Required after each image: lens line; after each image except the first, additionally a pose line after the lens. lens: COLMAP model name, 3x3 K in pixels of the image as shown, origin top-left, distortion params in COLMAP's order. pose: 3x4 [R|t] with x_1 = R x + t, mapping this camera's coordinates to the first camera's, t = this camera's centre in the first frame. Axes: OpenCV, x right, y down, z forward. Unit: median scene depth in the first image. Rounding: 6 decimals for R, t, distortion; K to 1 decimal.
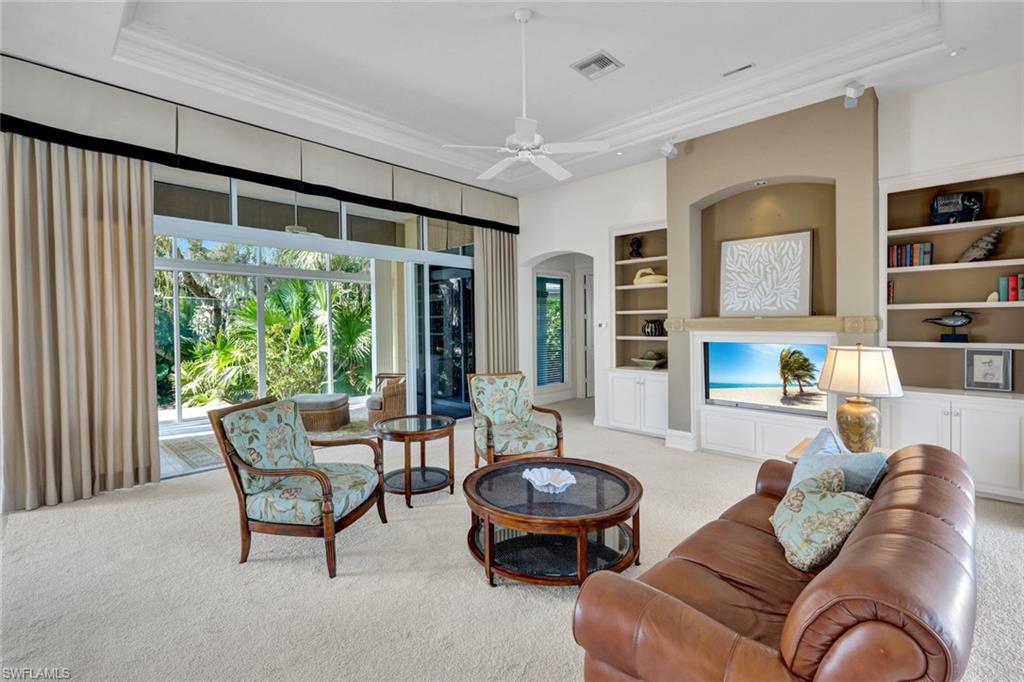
lens RADIAL K [[462.2, 0, 518.5], [0, 462.2, 336.1], [0, 0, 1]] dist [0.001152, 0.000690]
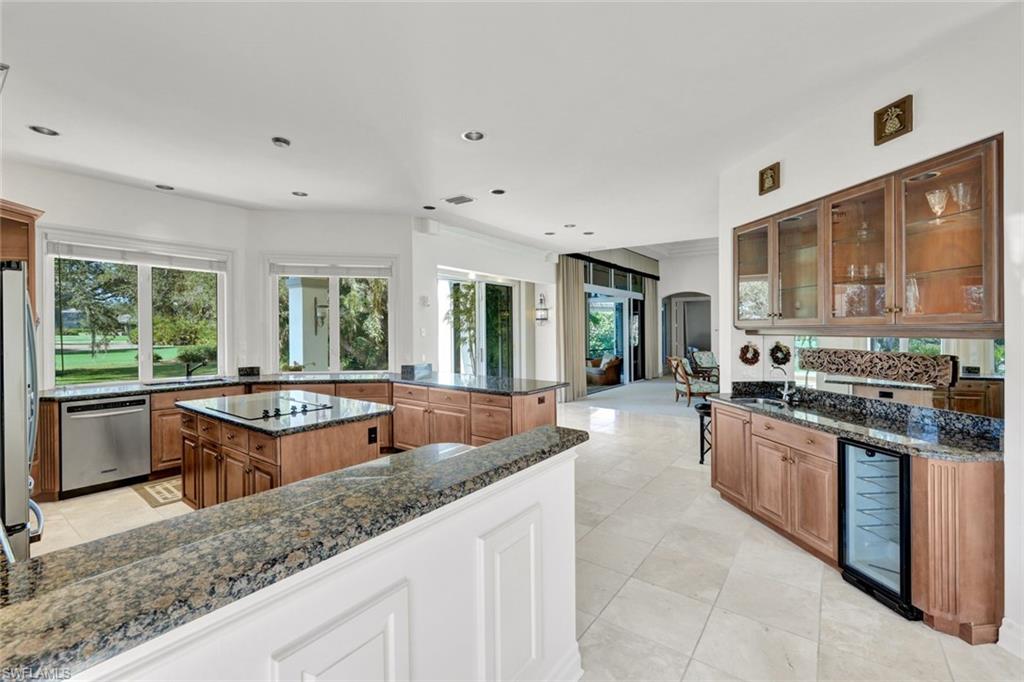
lens RADIAL K [[428.5, 0, 504.1], [0, 428.5, 319.9], [0, 0, 1]] dist [-0.001782, 0.000436]
pose [[0.994514, 0.013862, 0.103685, -1.013833], [-0.008917, 0.998807, -0.048012, 0.032581], [-0.104227, 0.046824, 0.993451, -0.817329]]
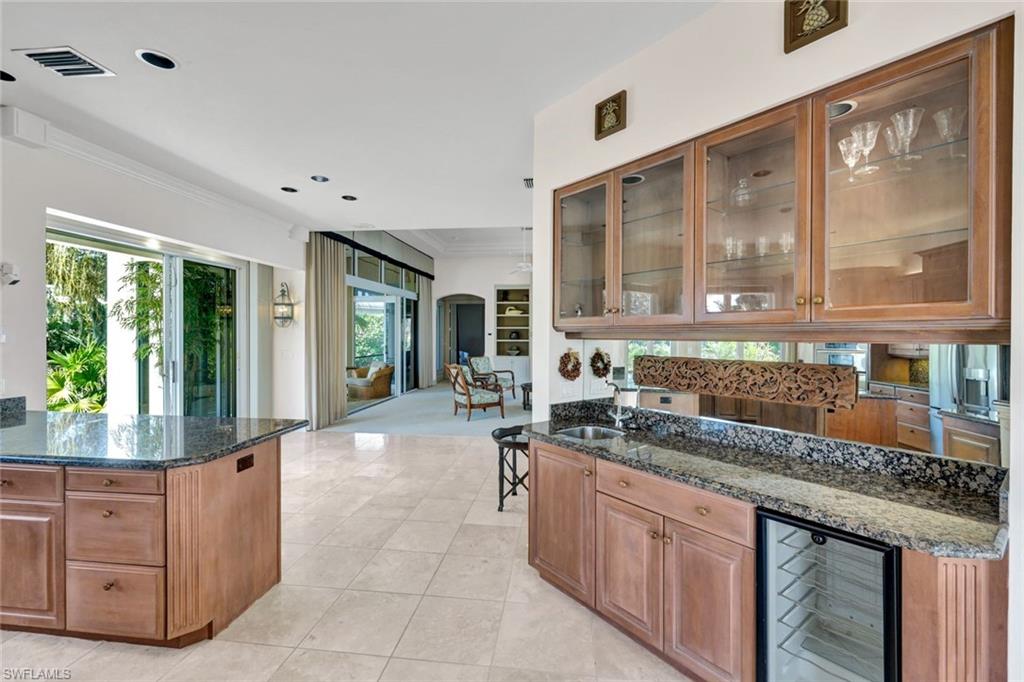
lens RADIAL K [[428.5, 0, 508.8], [0, 428.5, 334.6], [0, 0, 1]] dist [-0.001782, 0.000436]
pose [[0.802927, 0.013855, 0.595916, -0.916320], [0.001892, 0.999666, -0.025792, 0.028429], [-0.596074, 0.021837, 0.802633, -0.554489]]
